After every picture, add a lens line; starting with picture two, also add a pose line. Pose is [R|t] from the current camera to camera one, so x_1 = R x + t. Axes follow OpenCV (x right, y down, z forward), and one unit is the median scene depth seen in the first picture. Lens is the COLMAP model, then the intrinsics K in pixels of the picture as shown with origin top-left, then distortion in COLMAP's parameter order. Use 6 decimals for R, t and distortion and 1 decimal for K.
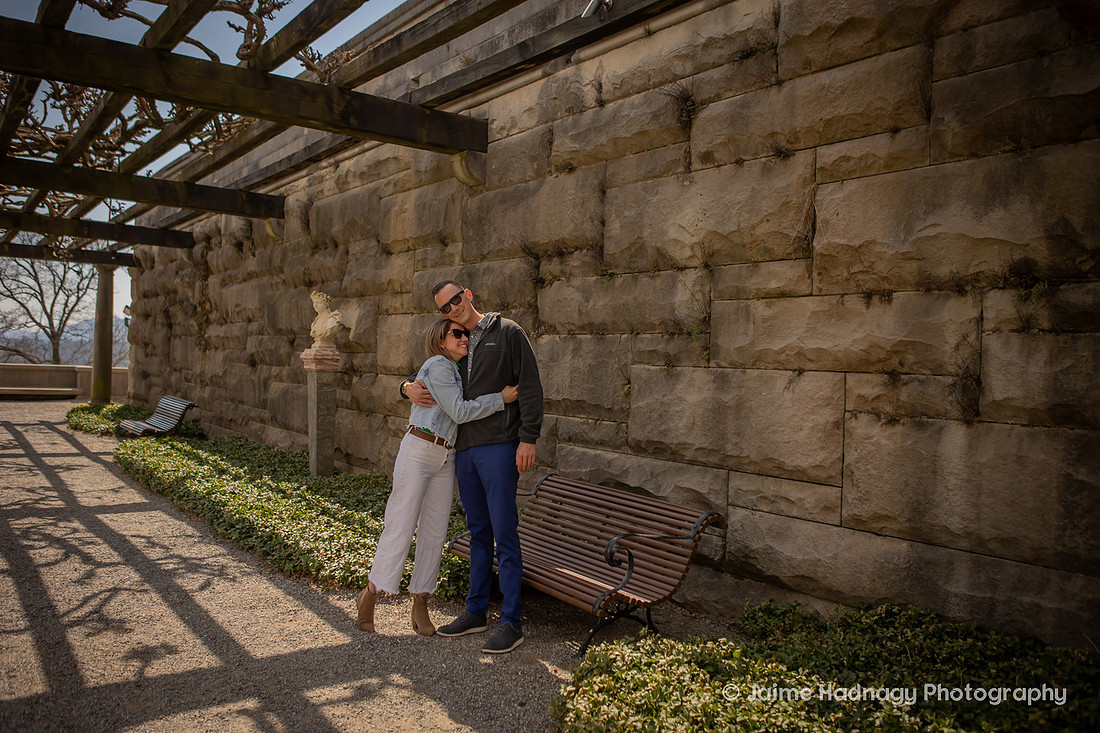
lens RADIAL K [[931.2, 0, 539.2], [0, 931.2, 359.2], [0, 0, 1]] dist [-0.101827, 0.124495]
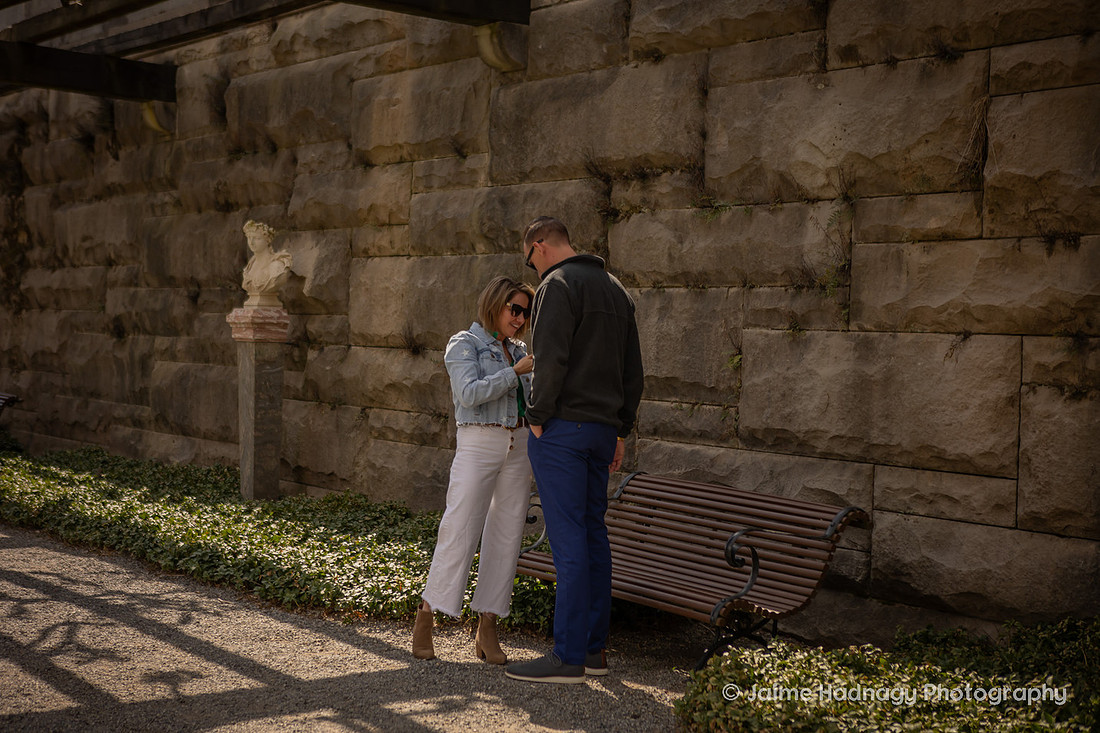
lens RADIAL K [[1733.4, 0, 550.0], [0, 1733.4, 366.5], [0, 0, 1]] dist [0.059889, 0.045150]
pose [[0.999878, 0.000329, 0.015628, -0.063098], [-0.000645, 0.999794, 0.020276, 0.006801], [-0.015618, -0.020283, 0.999672, -0.316073]]
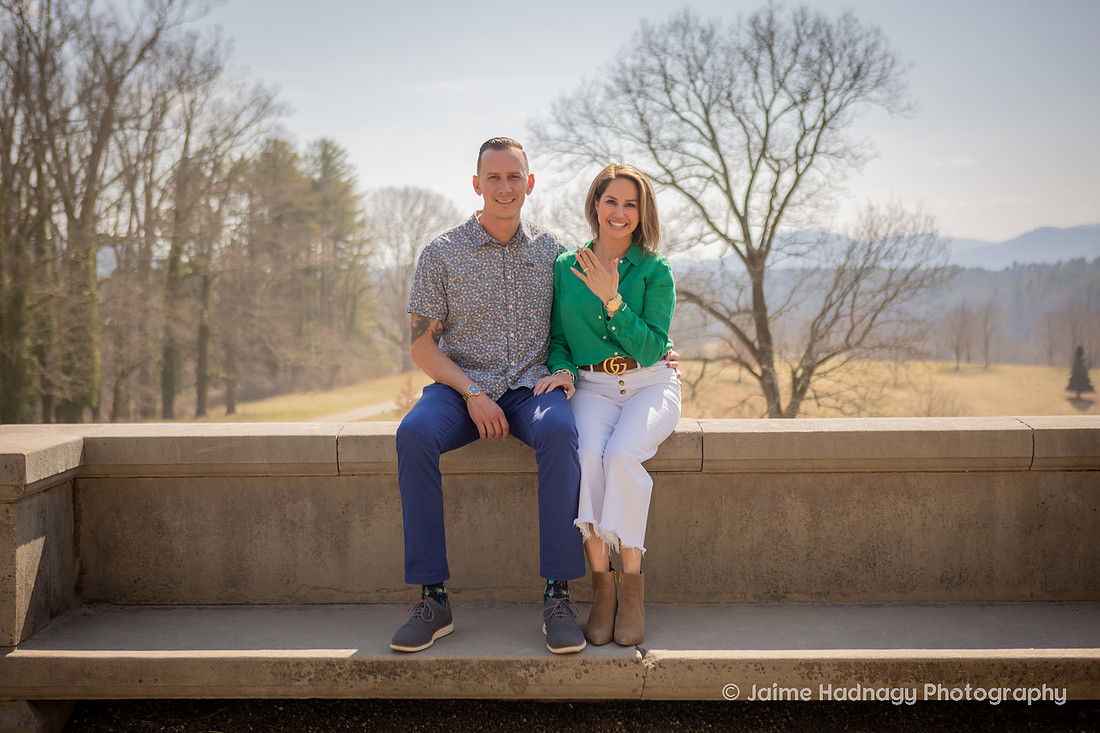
lens RADIAL K [[1640.8, 0, 550.0], [0, 1640.8, 366.5], [0, 0, 1]] dist [0.024734, 0.062631]
pose [[0.825805, -0.019476, -0.563619, -1.548094], [0.046764, 0.998326, 0.034022, -0.040735], [0.562014, -0.054453, 0.825334, 2.590689]]
